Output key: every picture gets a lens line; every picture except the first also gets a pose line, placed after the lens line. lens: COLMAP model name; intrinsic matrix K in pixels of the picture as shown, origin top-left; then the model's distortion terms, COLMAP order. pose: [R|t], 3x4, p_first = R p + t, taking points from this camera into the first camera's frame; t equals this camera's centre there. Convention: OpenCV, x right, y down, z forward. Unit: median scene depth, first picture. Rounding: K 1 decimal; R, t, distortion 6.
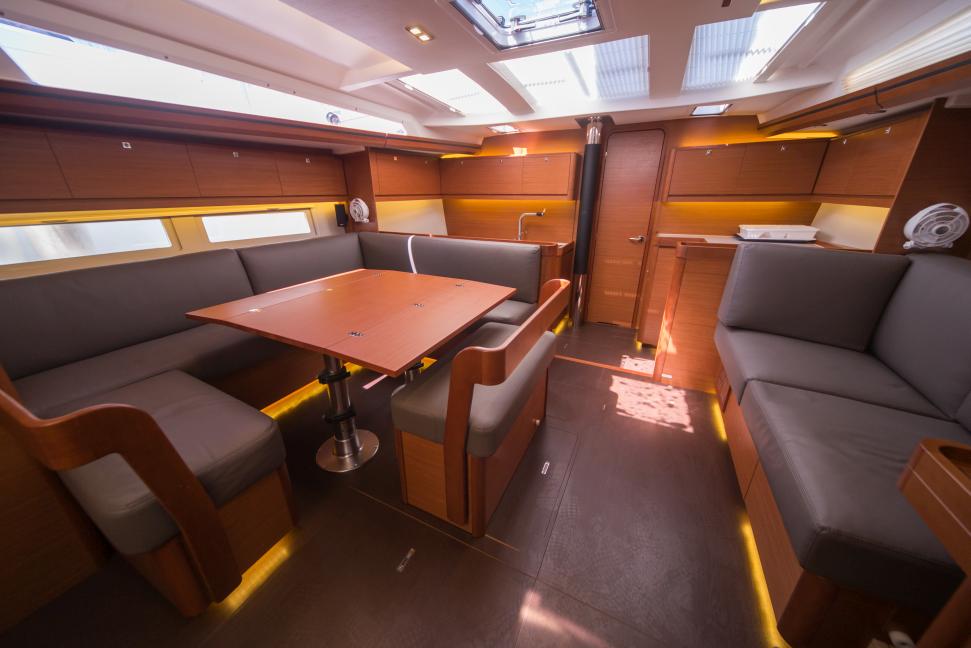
lens RADIAL K [[336.1, 0, 483.1], [0, 336.1, 320.8], [0, 0, 1]] dist [0.016965, -0.002875]
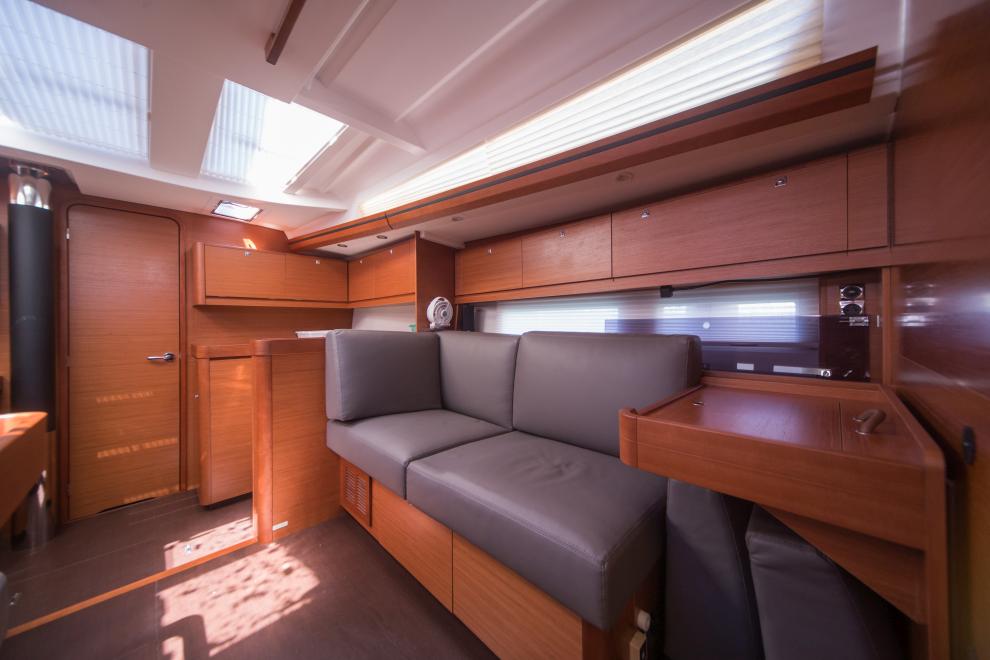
lens RADIAL K [[336.2, 0, 493.2], [0, 336.2, 326.3], [0, 0, 1]] dist [0.017429, -0.003031]
pose [[0.321119, 0.002214, 0.947036, 0.031189], [0.346399, 0.930428, -0.119631, 0.021348], [-0.881414, 0.366468, 0.298011, 0.297494]]
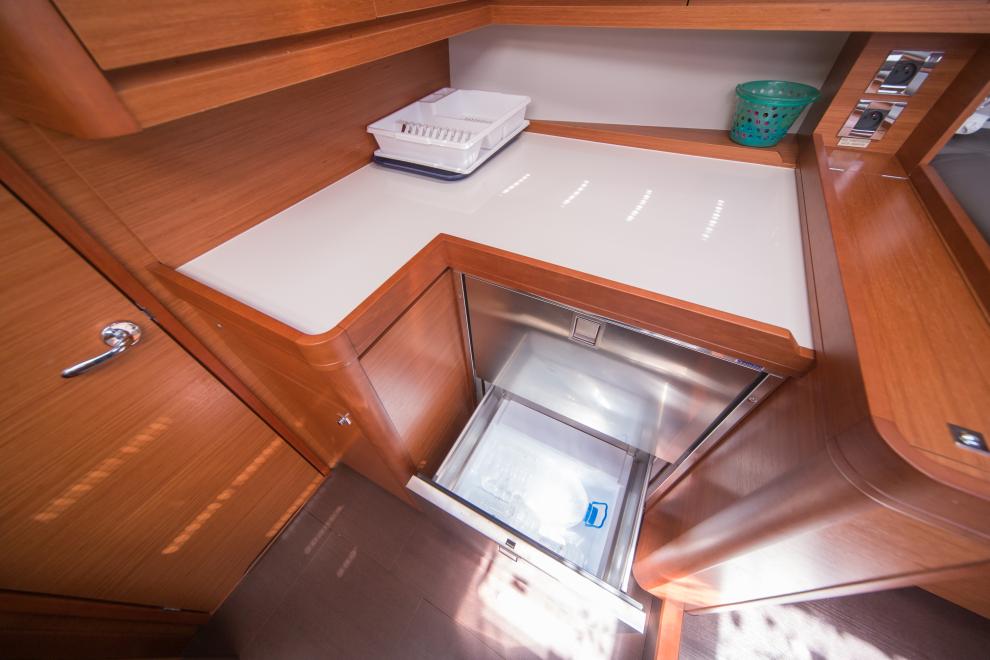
lens RADIAL K [[338.9, 0, 494.2], [0, 338.9, 326.0], [0, 0, 1]] dist [0.016483, 0.000233]
pose [[0.030691, -0.734967, 0.677408, 0.547486], [0.386749, 0.633670, 0.669990, -0.481467], [-0.921674, 0.241424, 0.303696, 1.187606]]
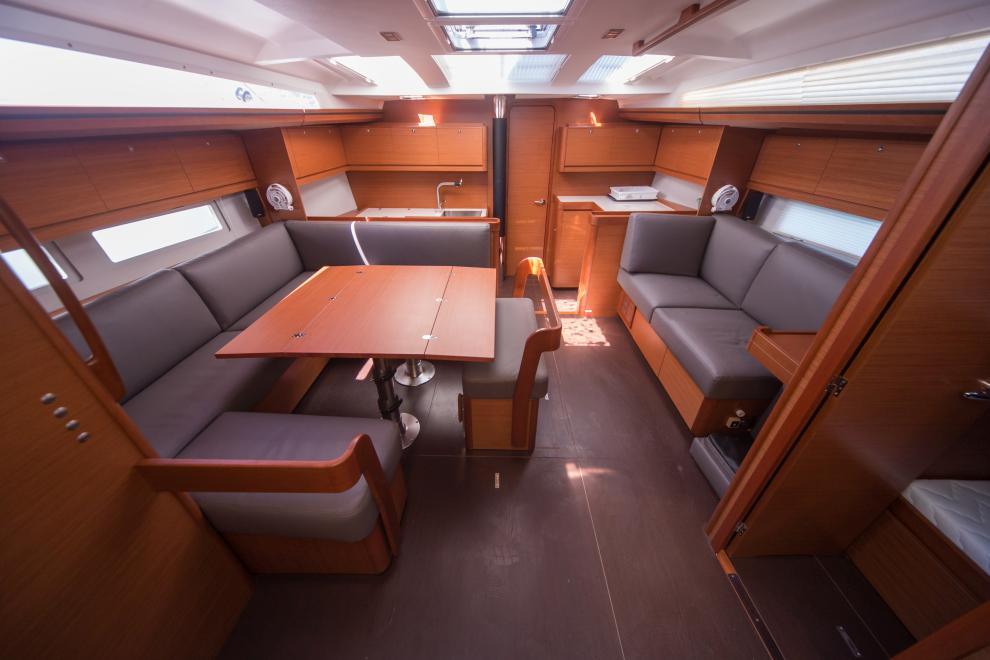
lens RADIAL K [[336.2, 0, 493.2], [0, 336.2, 326.3], [0, 0, 1]] dist [0.017429, -0.003031]
pose [[0.904687, -0.218798, 0.365607, -0.375847], [0.153645, 0.967873, 0.199034, -0.126837], [-0.397409, -0.123890, 0.909240, -0.126666]]
